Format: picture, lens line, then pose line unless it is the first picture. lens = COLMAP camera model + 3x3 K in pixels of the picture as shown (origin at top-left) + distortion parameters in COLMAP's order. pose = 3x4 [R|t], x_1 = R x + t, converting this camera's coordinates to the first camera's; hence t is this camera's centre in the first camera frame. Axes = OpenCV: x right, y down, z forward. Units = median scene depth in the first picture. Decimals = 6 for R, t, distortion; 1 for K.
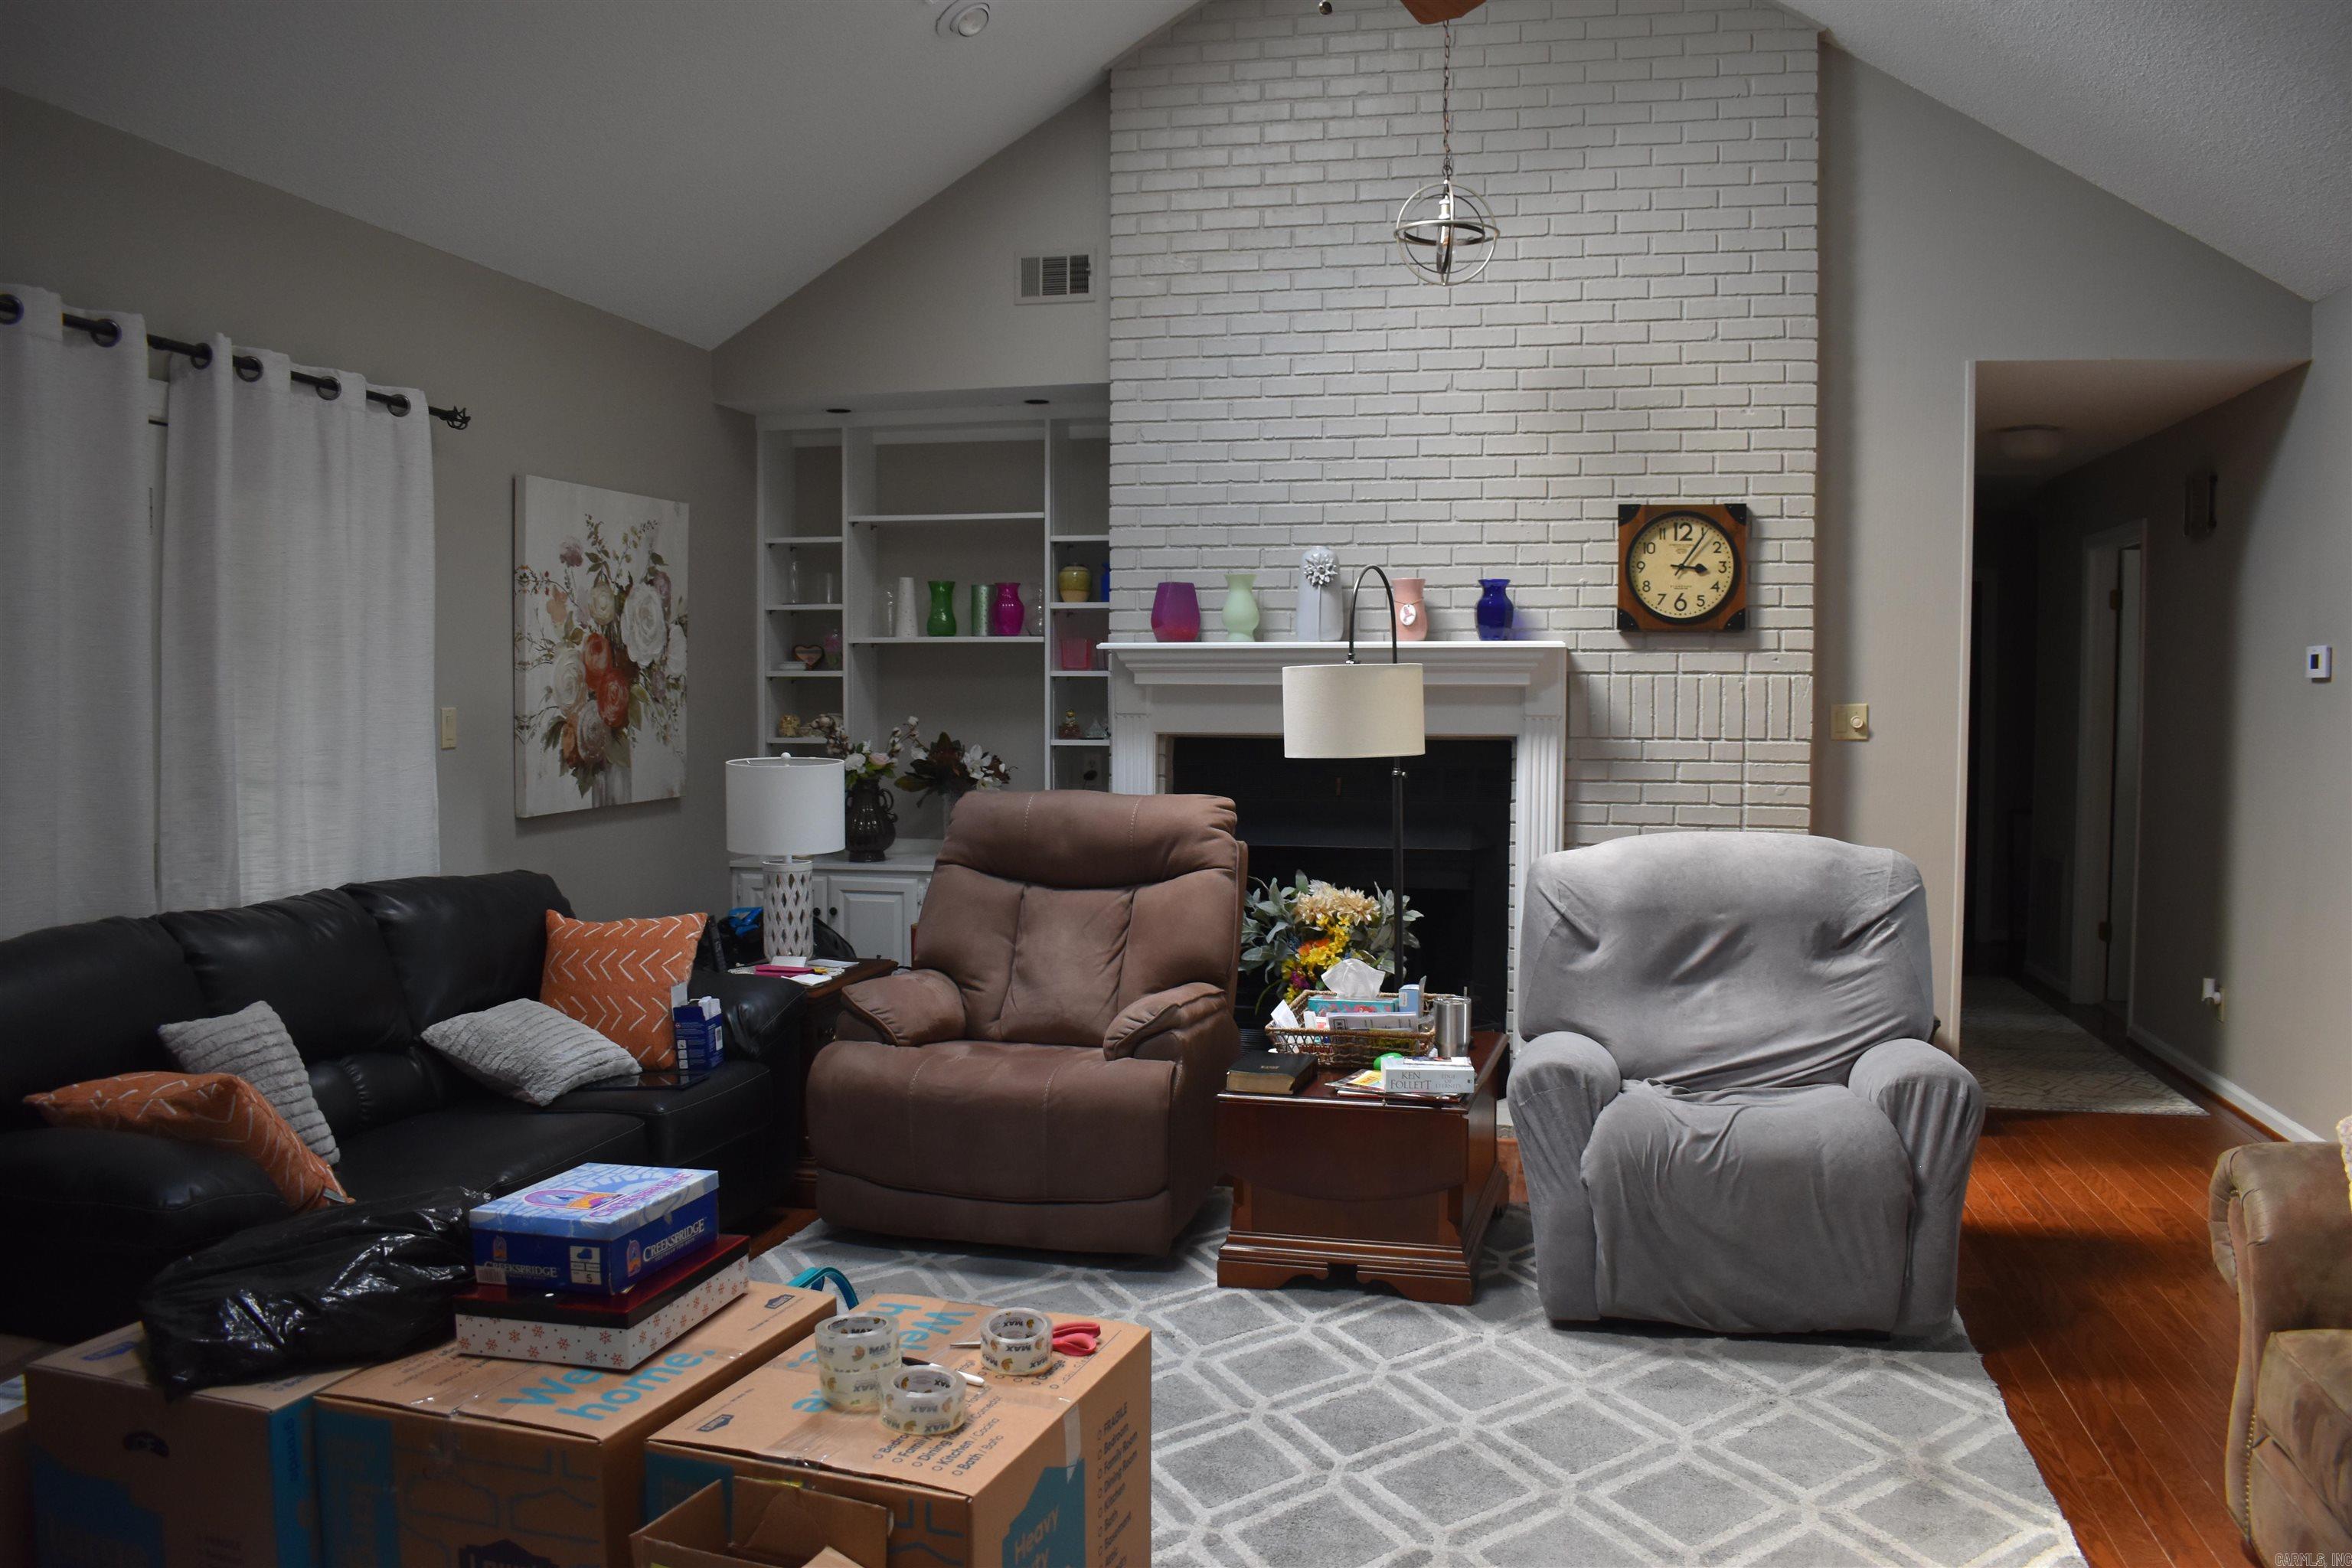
lens RADIAL K [[1878.3, 0, 1188.8], [0, 1878.3, 790.6], [0, 0, 1]] dist [-0.087785, 0.010353]
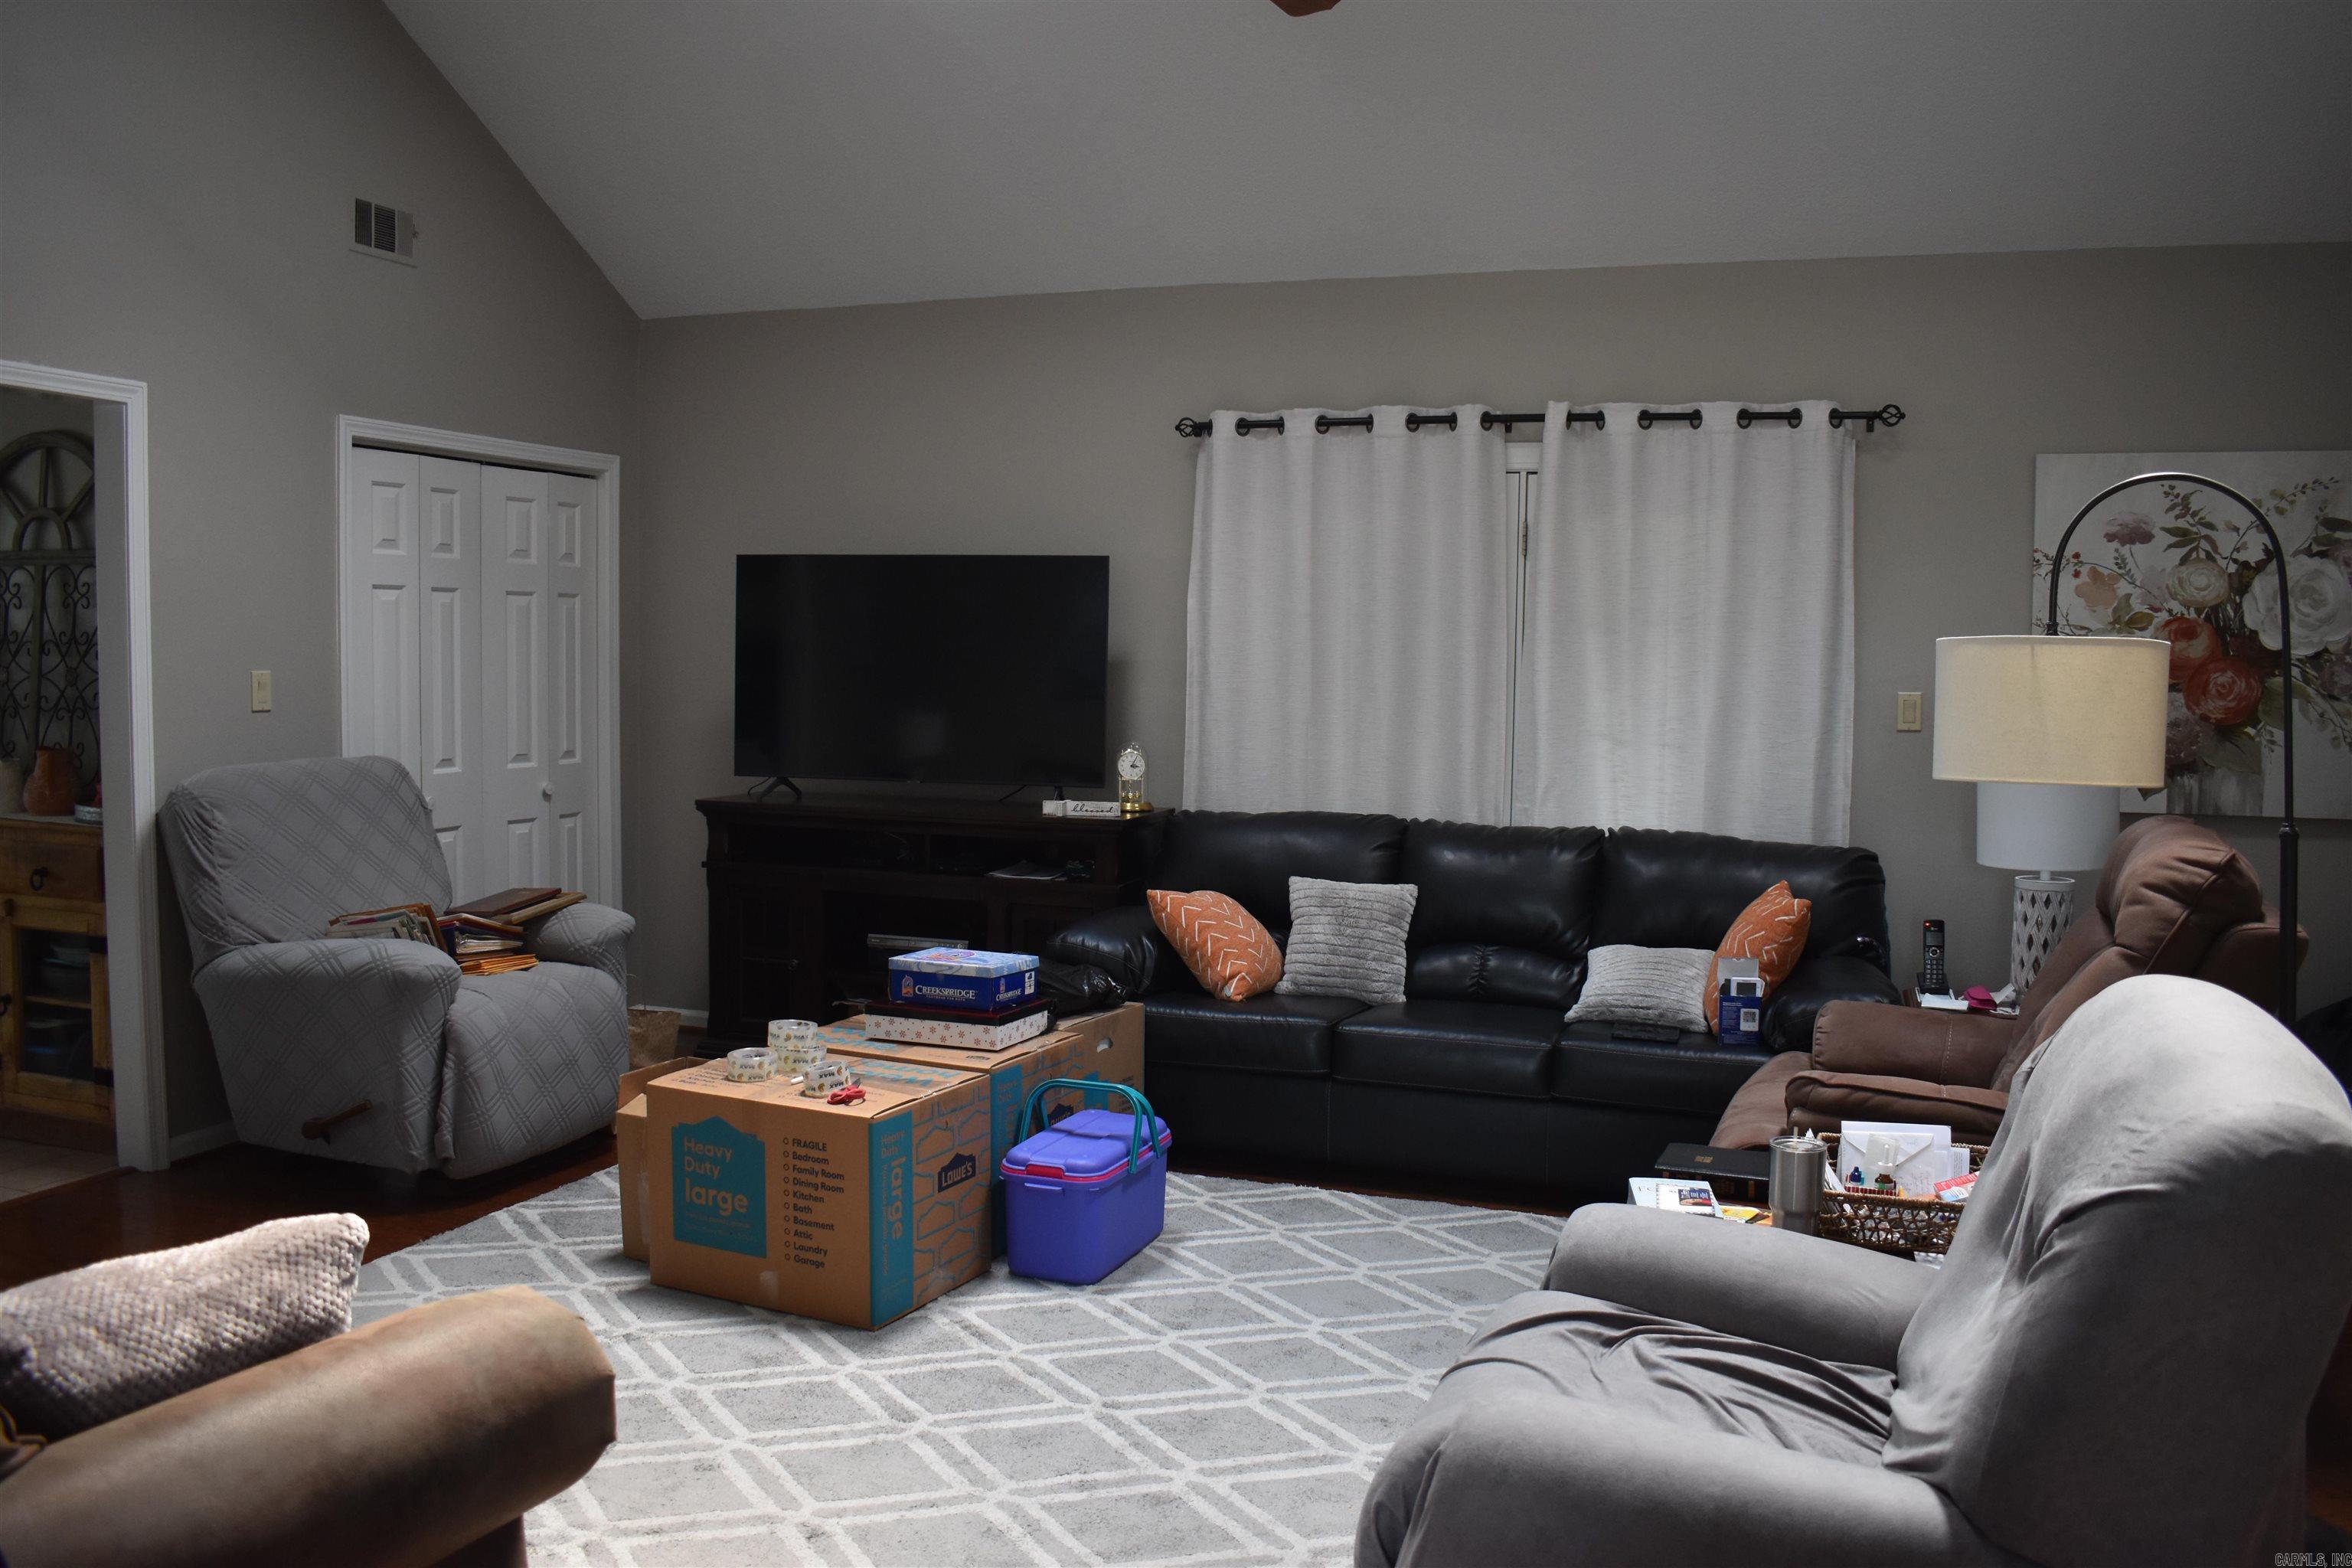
lens RADIAL K [[1878.3, 0, 1188.8], [0, 1878.3, 790.6], [0, 0, 1]] dist [-0.087785, 0.010353]
pose [[-0.131310, 0.067149, -0.989065, 0.614096], [-0.070285, 0.994562, 0.076854, -0.036411], [0.988847, 0.079608, -0.125876, 0.651981]]
